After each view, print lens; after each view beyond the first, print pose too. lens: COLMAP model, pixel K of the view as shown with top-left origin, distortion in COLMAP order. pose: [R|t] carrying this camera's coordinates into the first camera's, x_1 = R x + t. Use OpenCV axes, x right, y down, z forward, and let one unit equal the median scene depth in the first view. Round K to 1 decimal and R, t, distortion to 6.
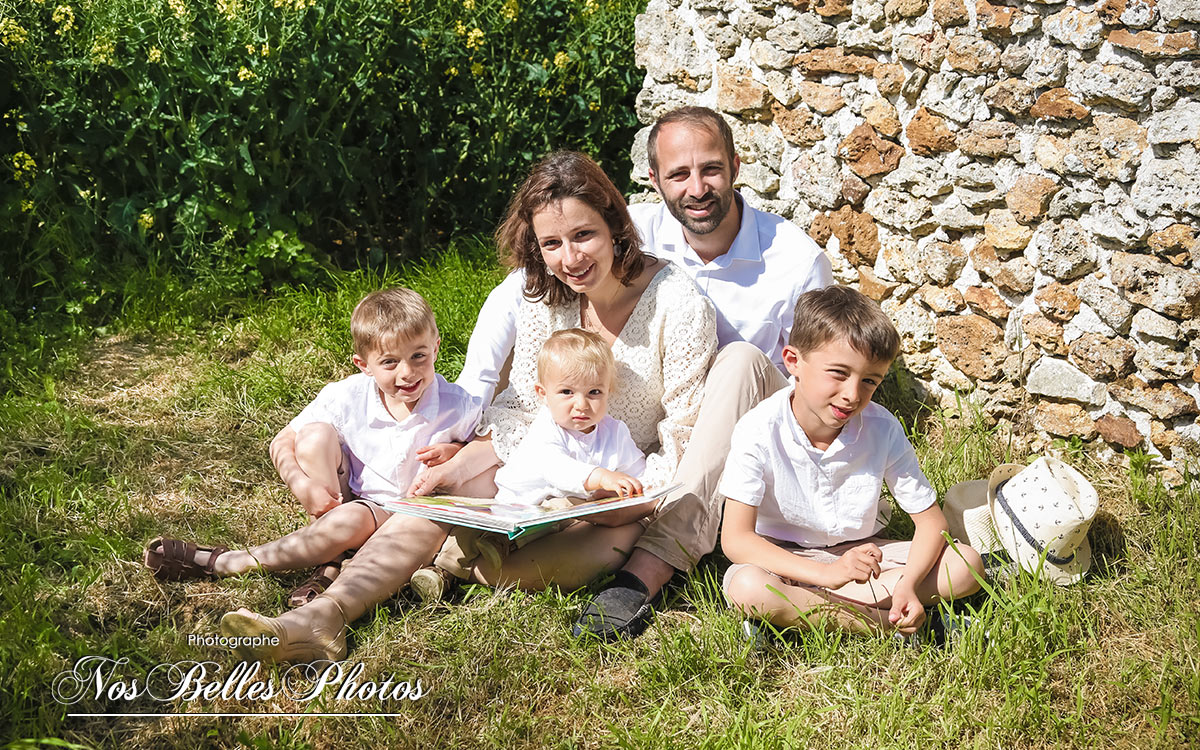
lens RADIAL K [[1281.4, 0, 604.7], [0, 1281.4, 373.9], [0, 0, 1]] dist [0.047124, 0.000000]
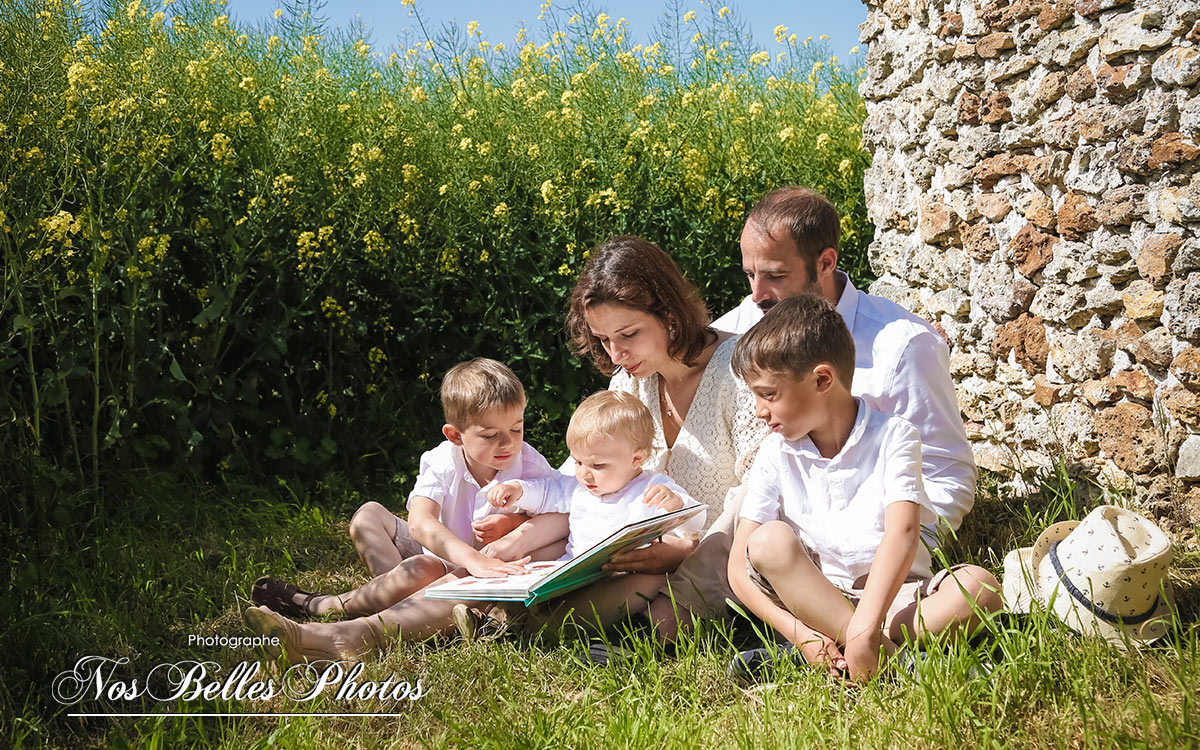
lens RADIAL K [[1281.4, 0, 603.7], [0, 1281.4, 377.3], [0, 0, 1]] dist [0.047124, 0.000000]
pose [[0.932652, -0.021300, -0.360148, 0.267811], [-0.058657, 0.976021, -0.209624, 0.144165], [0.355977, 0.216632, 0.909038, 0.054009]]
